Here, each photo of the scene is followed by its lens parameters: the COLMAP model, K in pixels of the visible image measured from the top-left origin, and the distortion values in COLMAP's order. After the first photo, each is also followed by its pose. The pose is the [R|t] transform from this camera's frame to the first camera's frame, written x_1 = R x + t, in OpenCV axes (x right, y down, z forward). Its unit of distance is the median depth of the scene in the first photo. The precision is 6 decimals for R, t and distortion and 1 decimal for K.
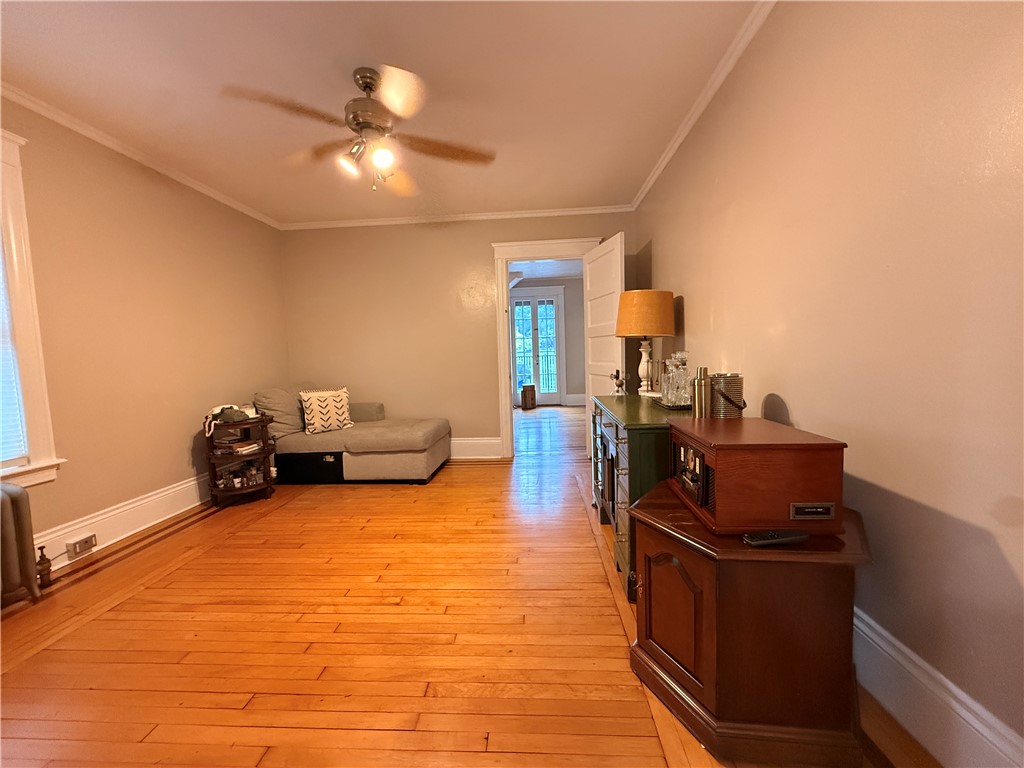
lens RADIAL K [[407.5, 0, 510.4], [0, 407.5, 384.9], [0, 0, 1]] dist [-0.000244, 0.000017]
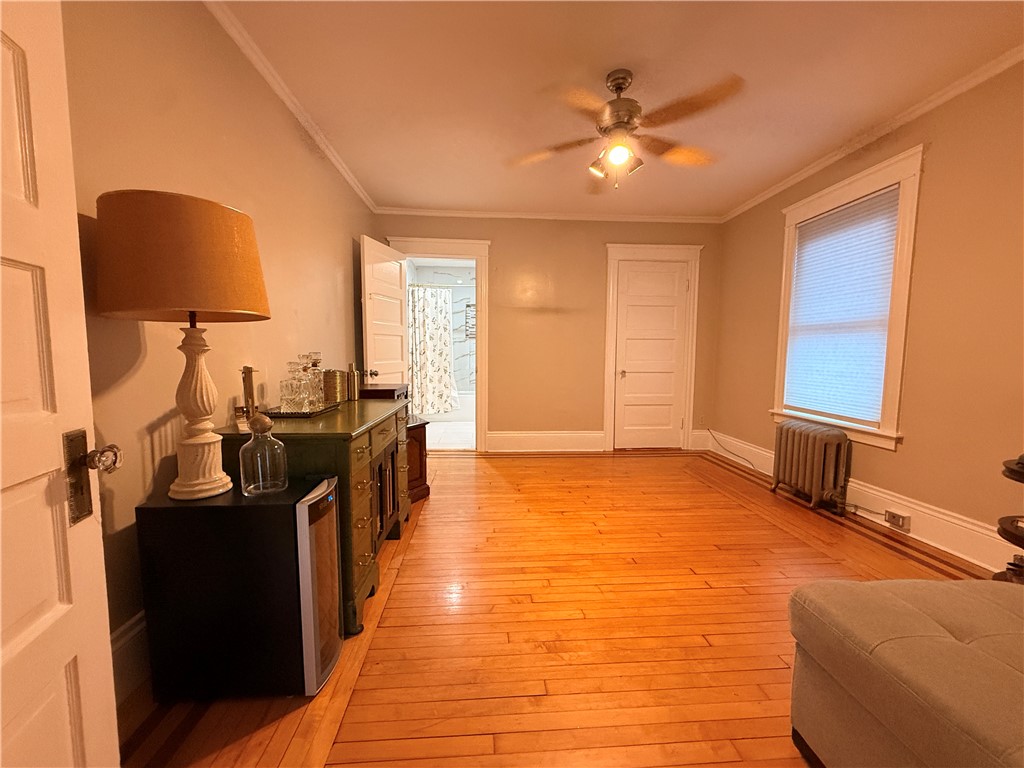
lens RADIAL K [[407.5, 0, 510.4], [0, 407.5, 384.9], [0, 0, 1]] dist [-0.000244, 0.000017]
pose [[-0.990329, 0.037845, -0.133477, 0.087213], [0.014820, 0.985429, 0.169442, -0.164716], [0.137945, 0.165825, -0.976460, 2.040732]]
